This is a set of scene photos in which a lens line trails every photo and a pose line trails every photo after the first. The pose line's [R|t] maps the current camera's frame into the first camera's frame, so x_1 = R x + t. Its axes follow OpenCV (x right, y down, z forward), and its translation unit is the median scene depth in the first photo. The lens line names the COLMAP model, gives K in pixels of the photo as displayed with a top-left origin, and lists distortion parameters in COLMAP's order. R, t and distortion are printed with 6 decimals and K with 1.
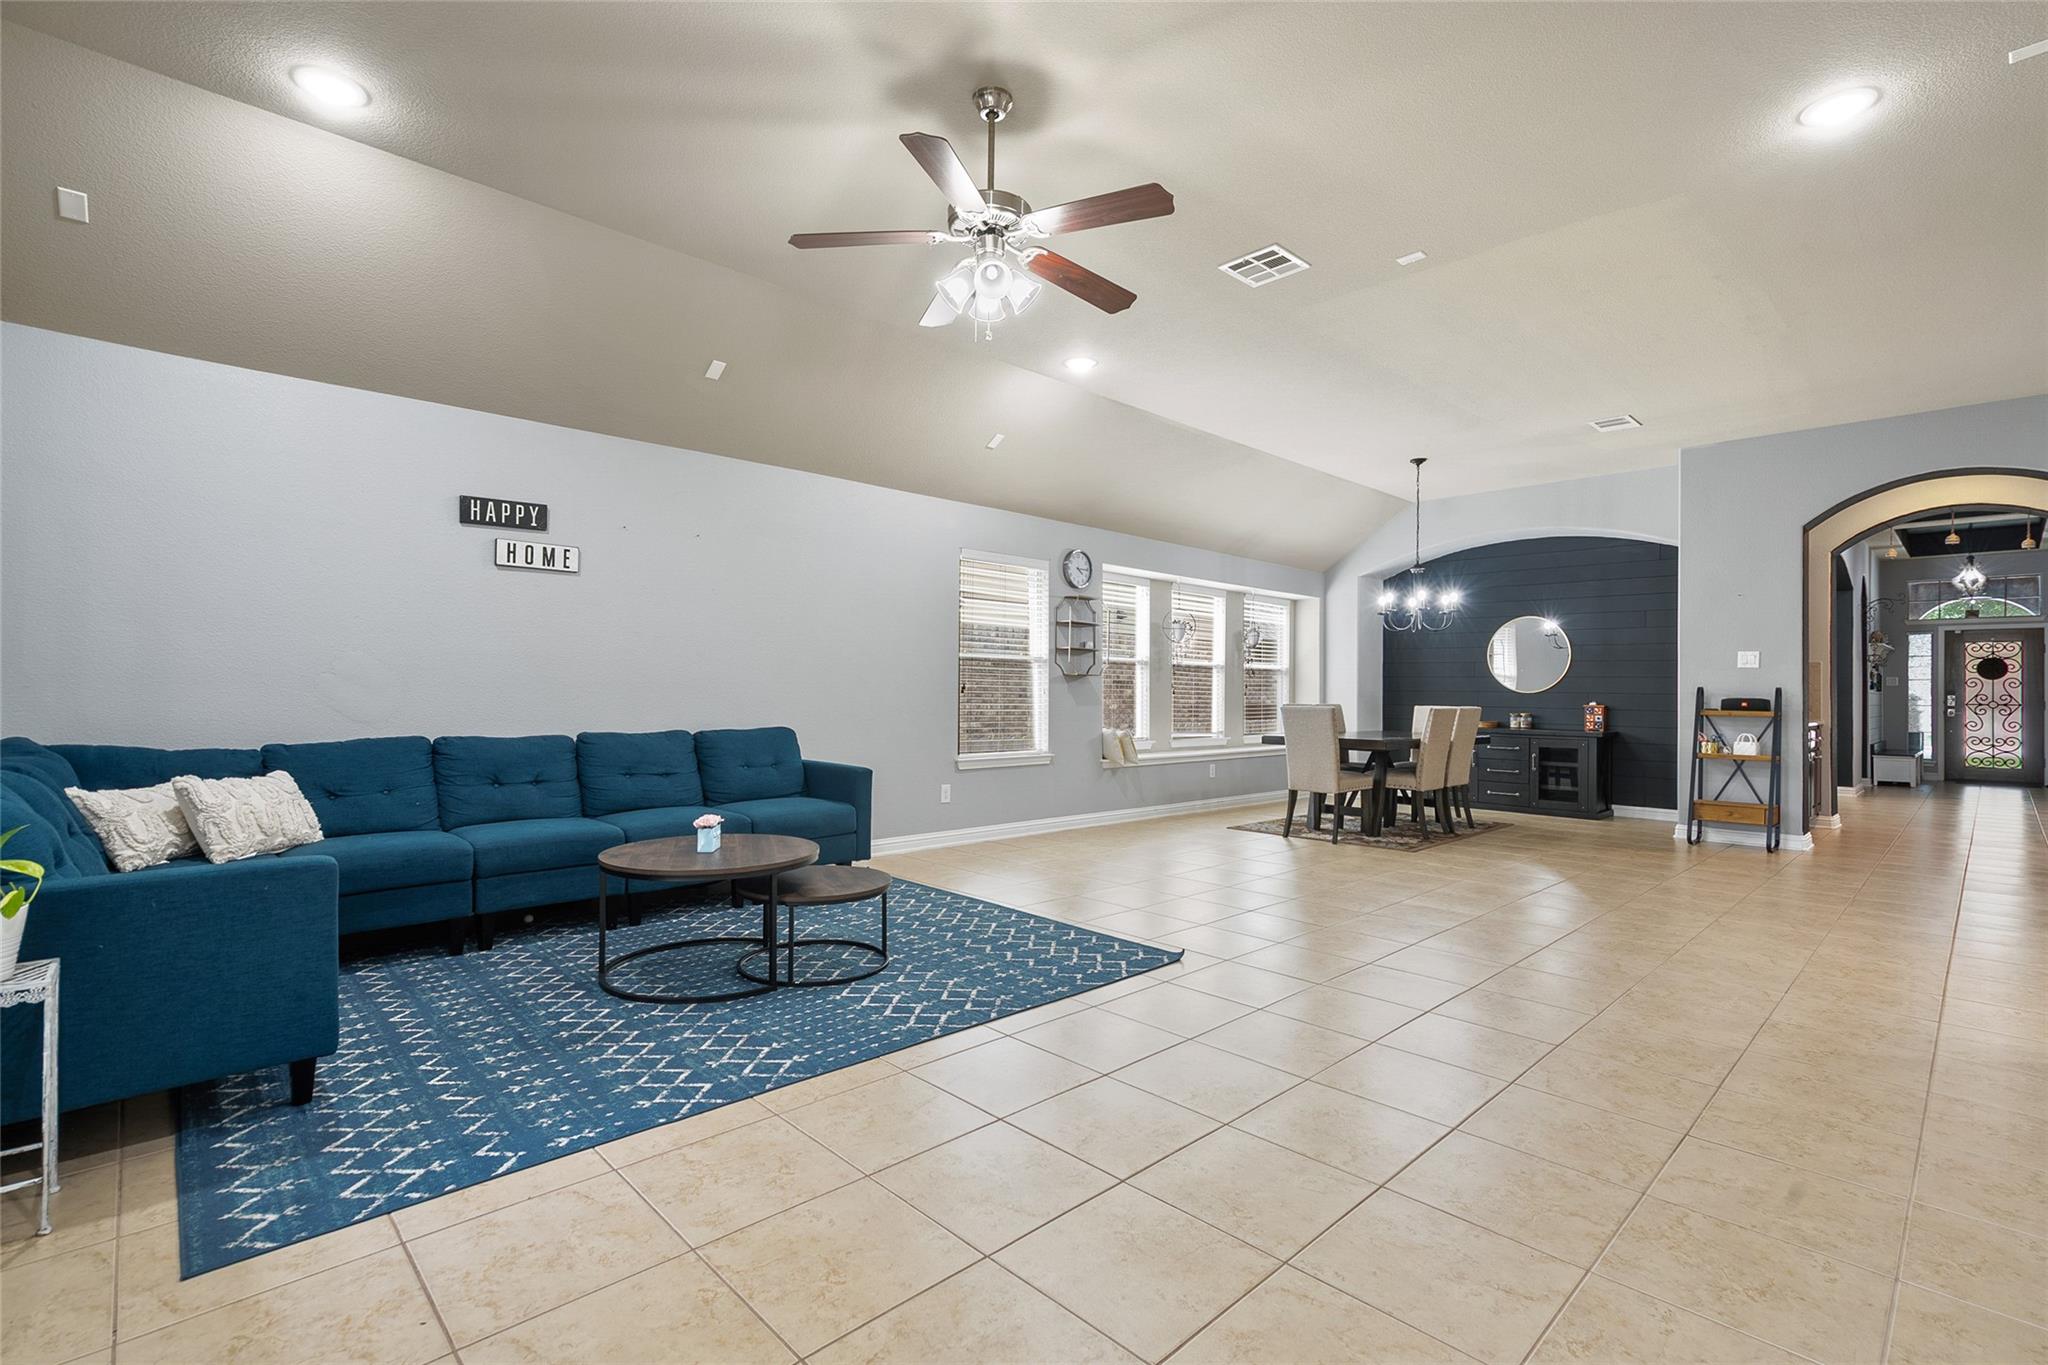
lens RADIAL K [[930.6, 0, 1018.4], [0, 930.6, 680.8], [0, 0, 1]] dist [-0.002300, 0.000695]
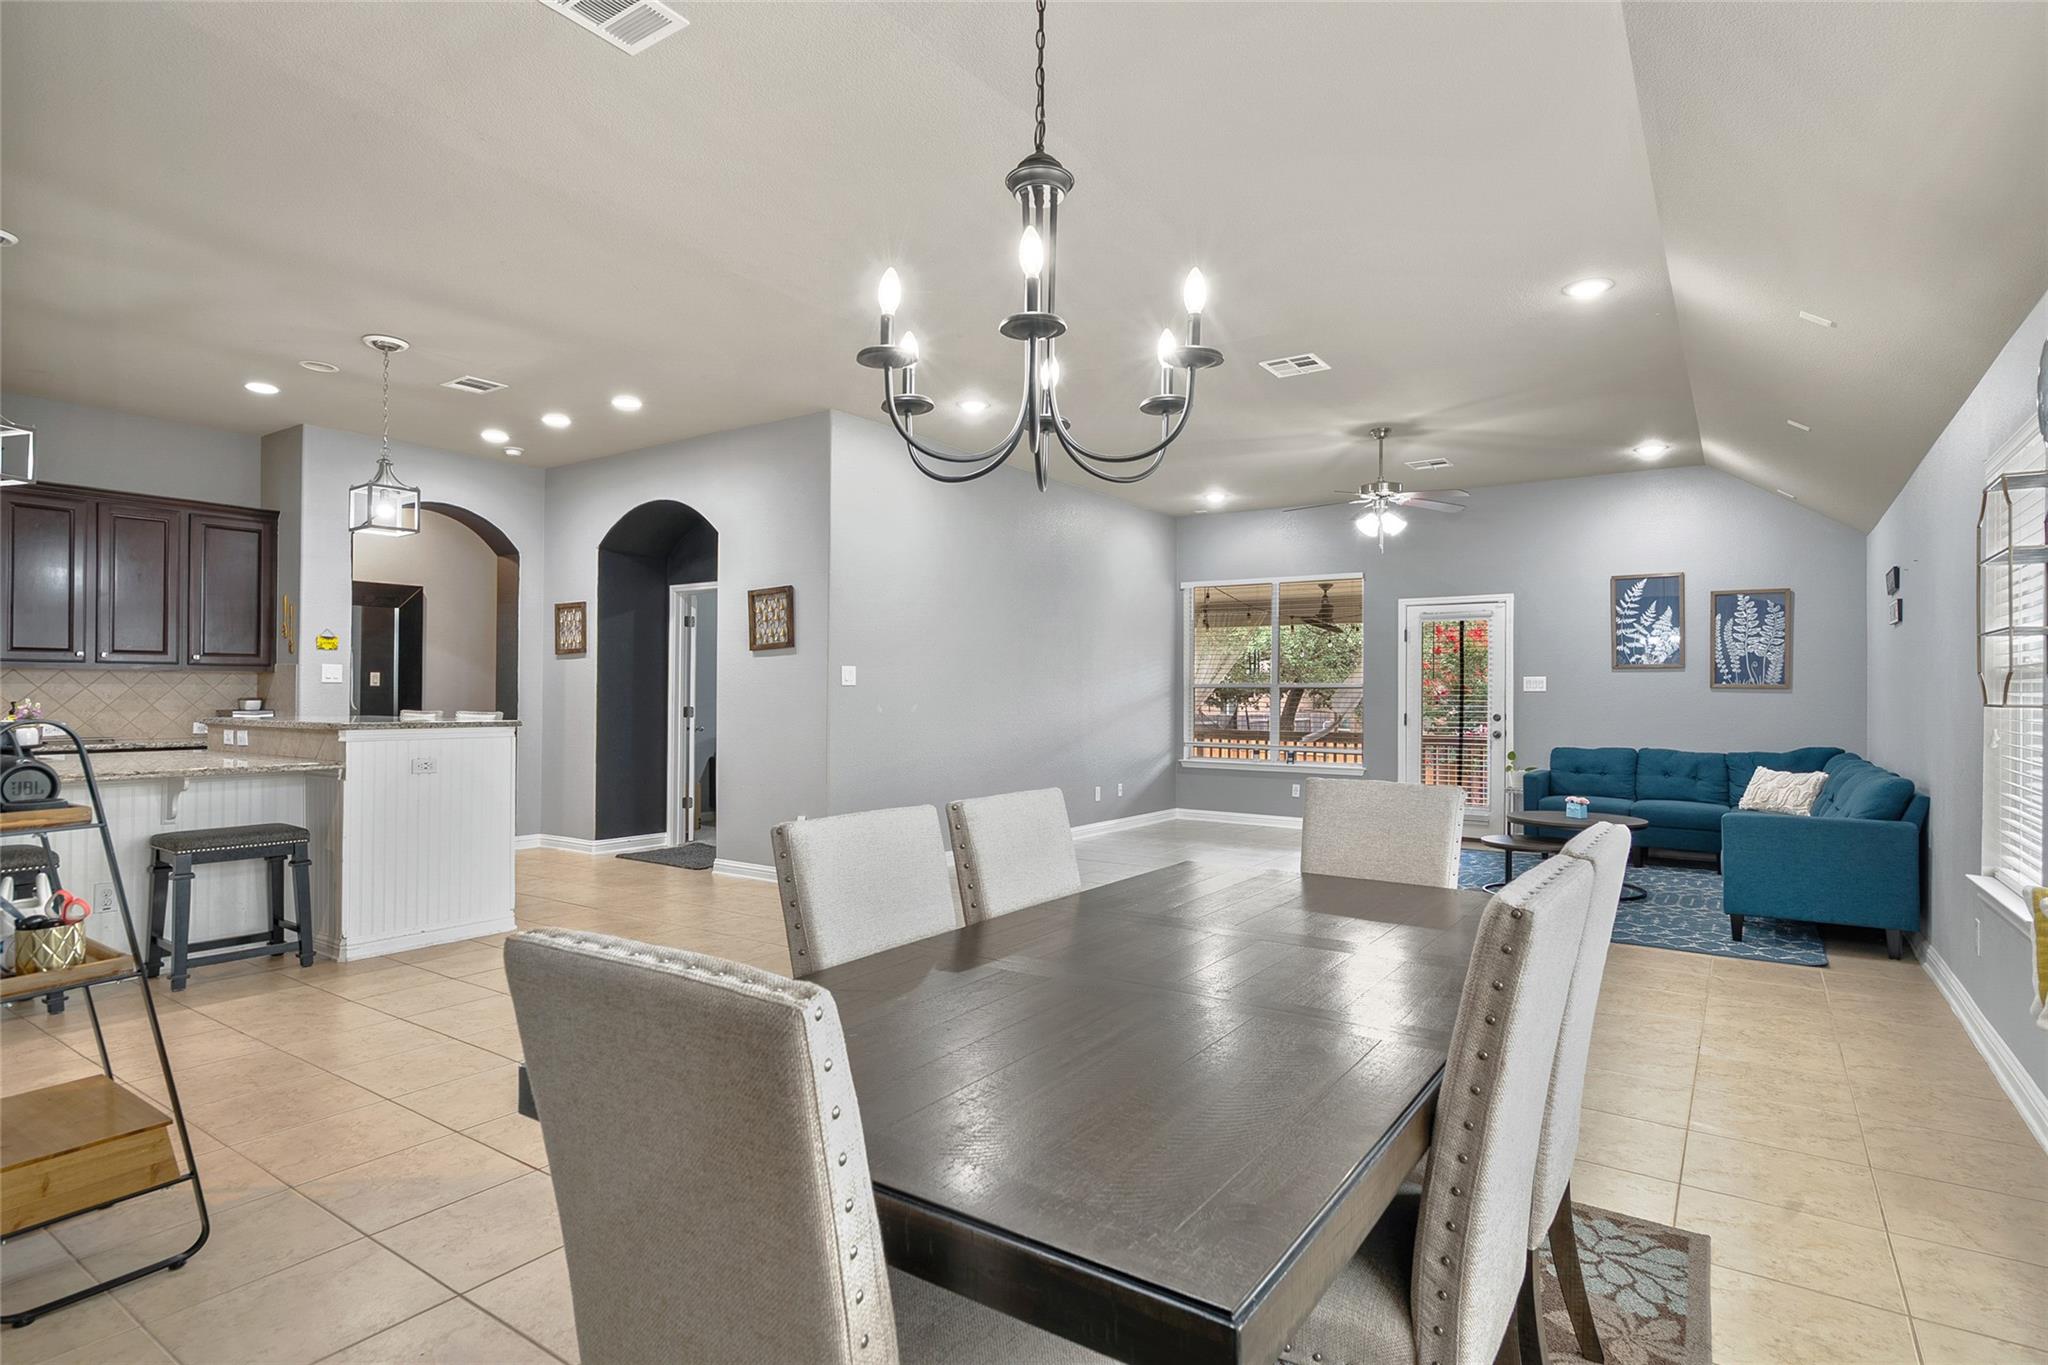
lens RADIAL K [[1045.8, 0, 1020.8], [0, 1045.8, 683.5], [0, 0, 1]] dist [0.002780, -0.000052]
pose [[-0.979187, -0.017546, -0.202202, 0.532249], [-0.013524, 0.999683, -0.021255, -0.003349], [0.202511, -0.018078, -0.979113, 1.362021]]
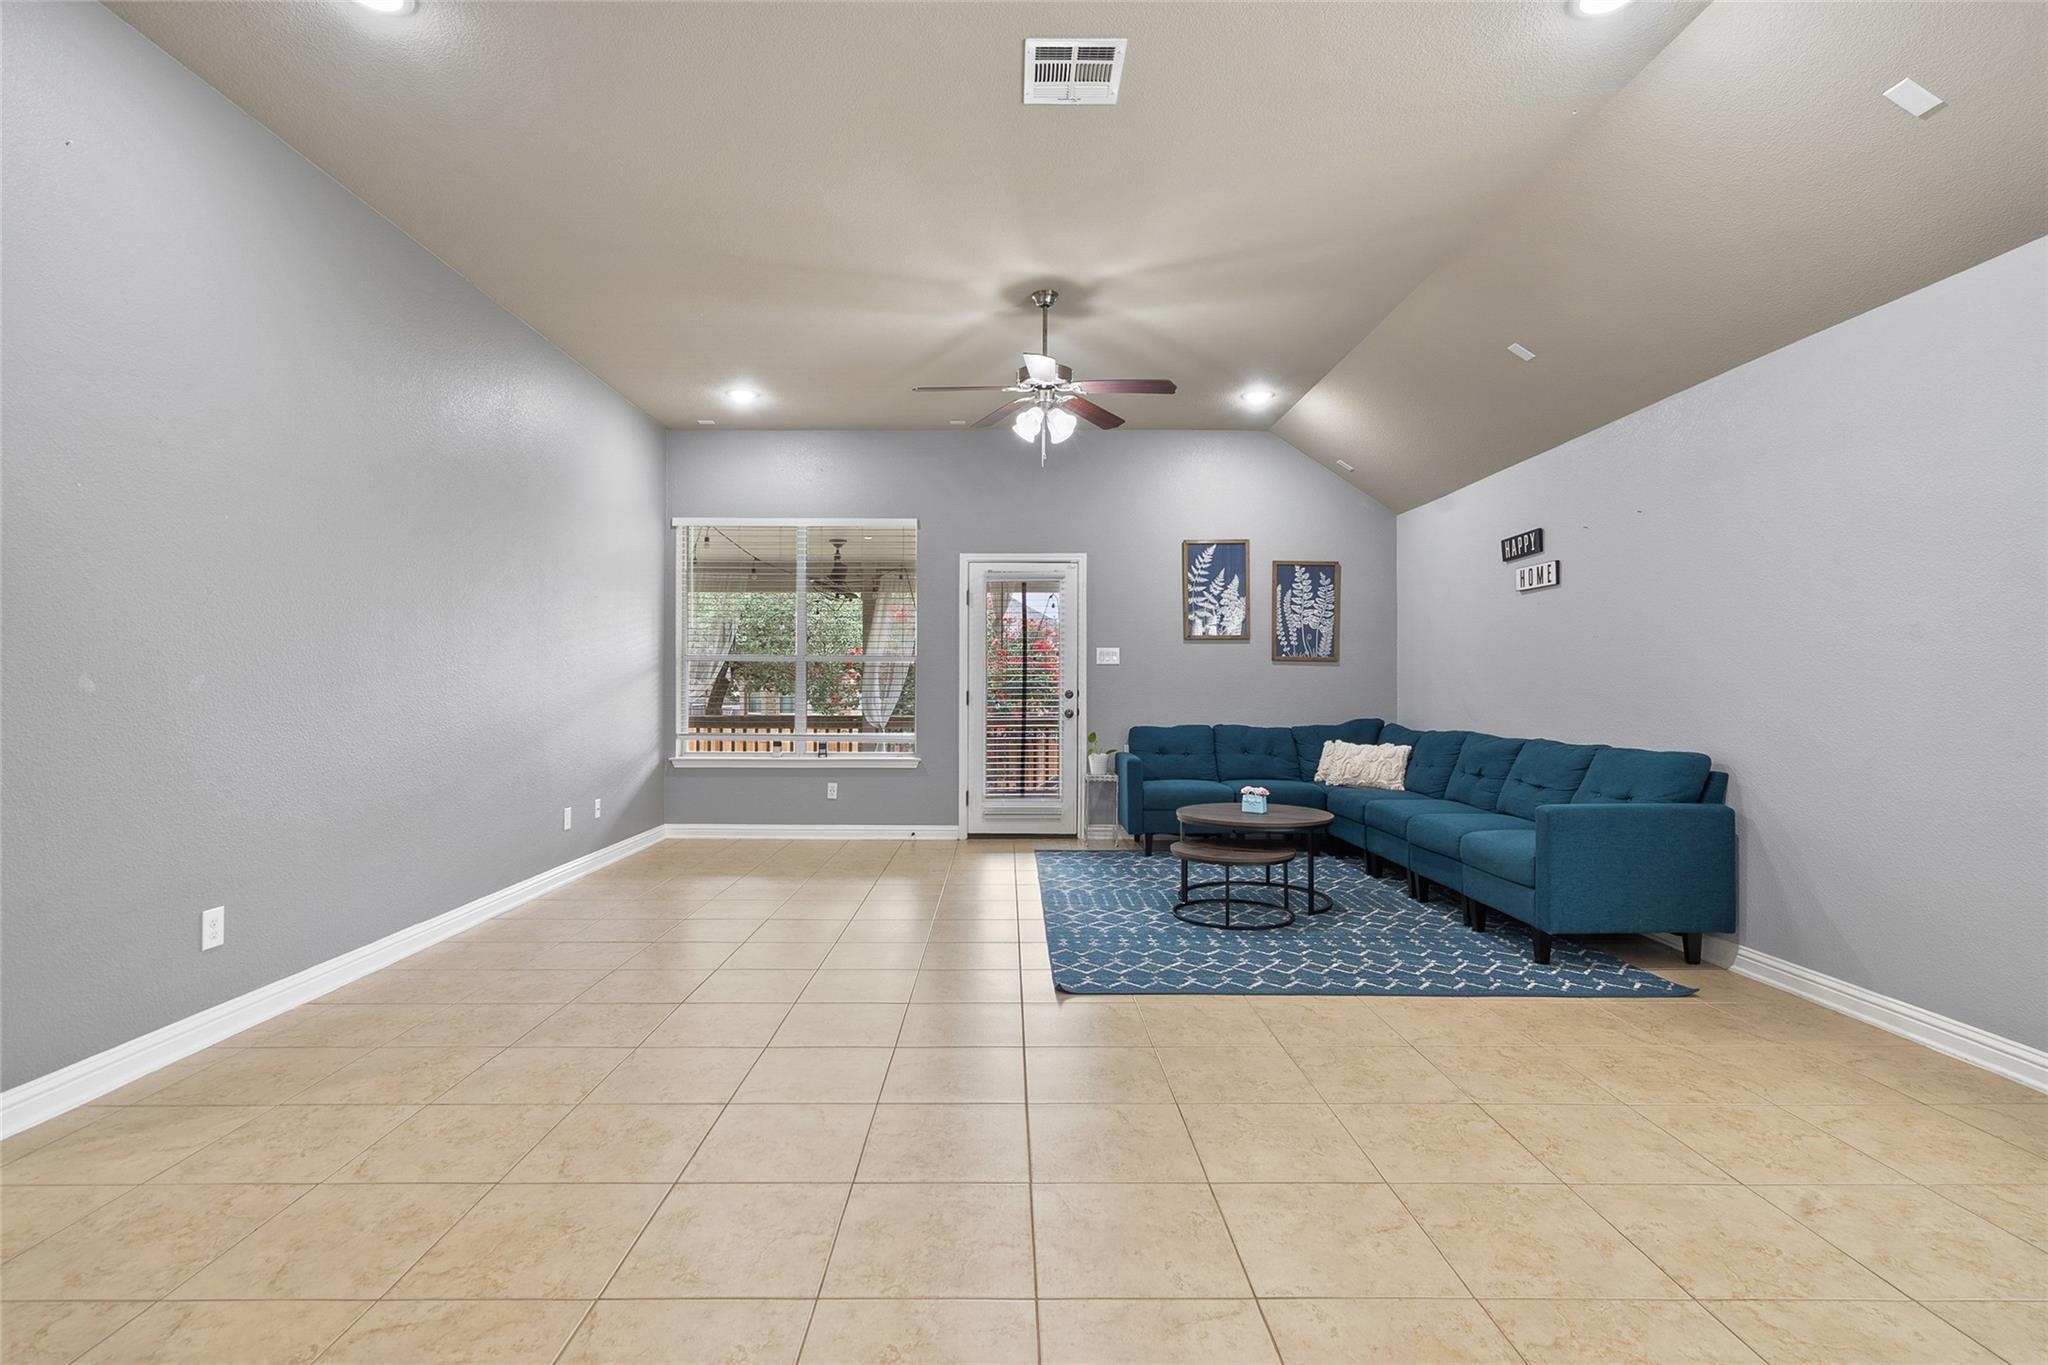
lens RADIAL K [[944.7, 0, 1006.9], [0, 944.7, 673.1], [0, 0, 1]] dist [-0.002316, 0.000513]
pose [[-0.688688, -0.020035, -0.724781, 0.481528], [-0.001985, 0.999667, -0.025747, 0.006721], [0.725055, -0.016293, -0.688498, 0.874117]]
